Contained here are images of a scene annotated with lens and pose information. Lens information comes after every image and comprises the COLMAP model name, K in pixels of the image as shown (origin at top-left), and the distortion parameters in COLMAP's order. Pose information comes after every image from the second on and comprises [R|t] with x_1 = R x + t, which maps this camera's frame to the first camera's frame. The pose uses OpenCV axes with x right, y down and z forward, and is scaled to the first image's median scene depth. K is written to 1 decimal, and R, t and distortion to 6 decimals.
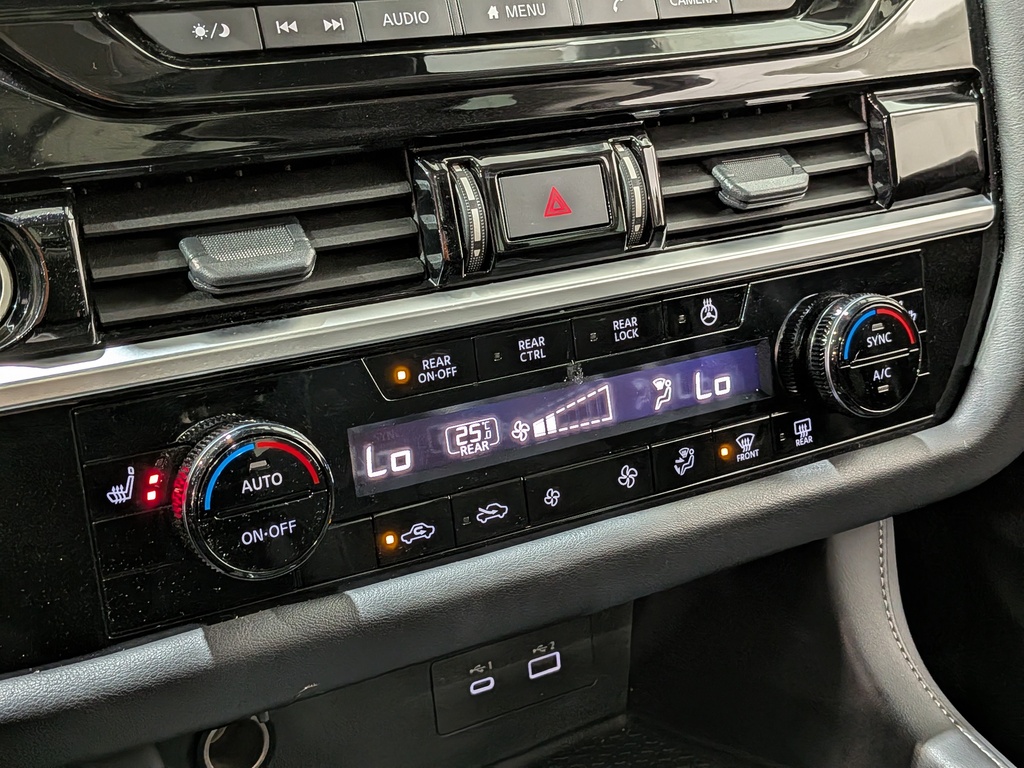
lens RADIAL K [[1467.4, 0, 534.9], [0, 1467.4, 377.5], [0, 0, 1]] dist [0.083804, 0.000000]
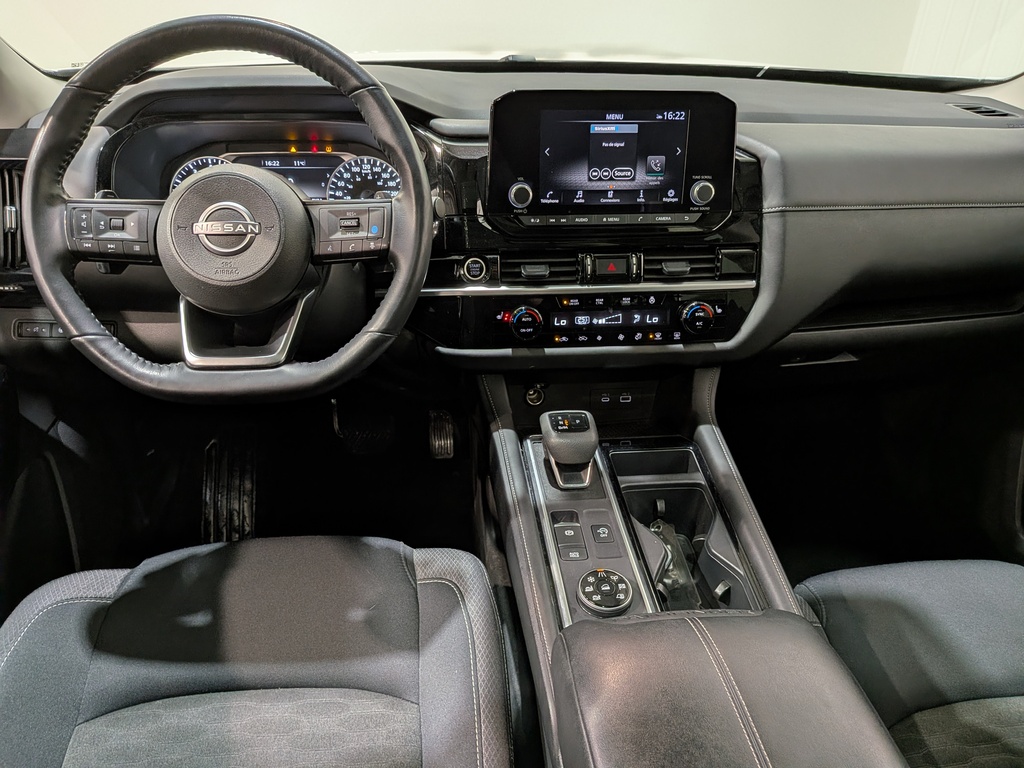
lens RADIAL K [[743.6, 0, 513.9], [0, 743.6, 412.5], [0, 0, 1]] dist [0.031178, -0.066961]
pose [[0.903599, 0.199466, -0.379108, 0.645553], [-0.158847, 0.977904, 0.135910, 0.040531], [0.397840, -0.062588, 0.915317, -1.060633]]
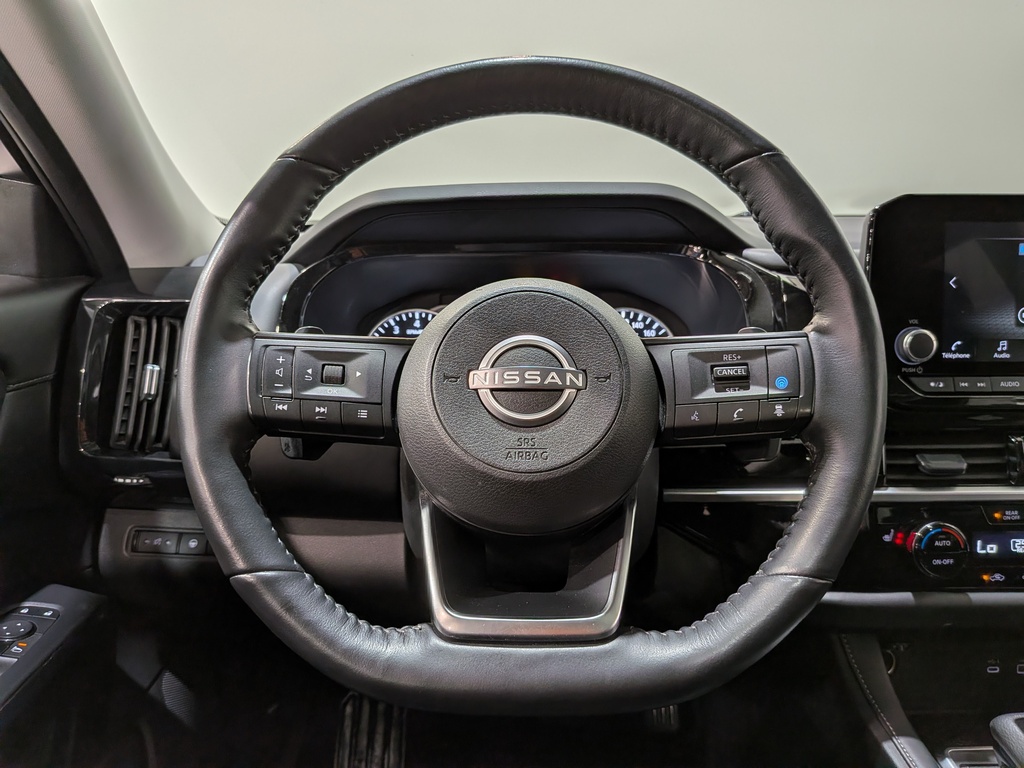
lens RADIAL K [[746.6, 0, 518.2], [0, 746.6, 395.9], [0, 0, 1]] dist [0.012509, -0.024081]
pose [[0.852665, 0.083107, -0.515805, -0.142771], [-0.173423, 0.976312, -0.129377, 0.106276], [0.492835, 0.199768, 0.846880, -0.571652]]
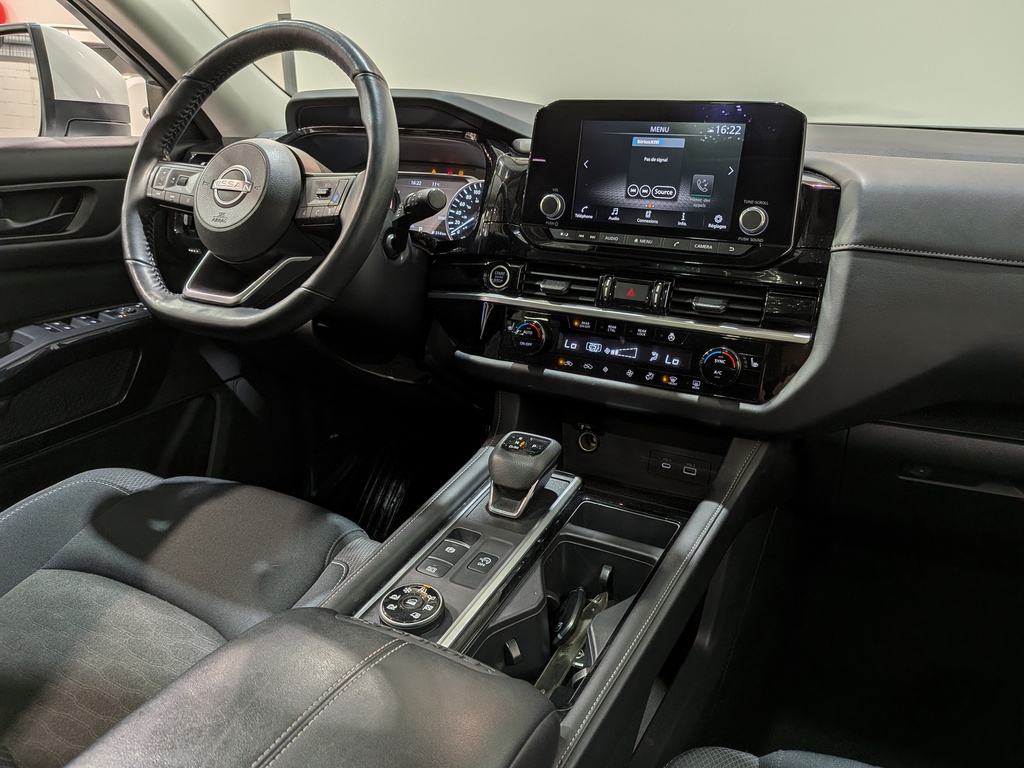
lens RADIAL K [[746.6, 0, 530.1], [0, 746.6, 404.1], [0, 0, 1]] dist [0.012509, -0.024081]
pose [[0.528906, 0.279796, -0.801232, 1.449786], [-0.338852, 0.935196, 0.102895, 0.035032], [0.778099, 0.217077, 0.589440, -0.228057]]
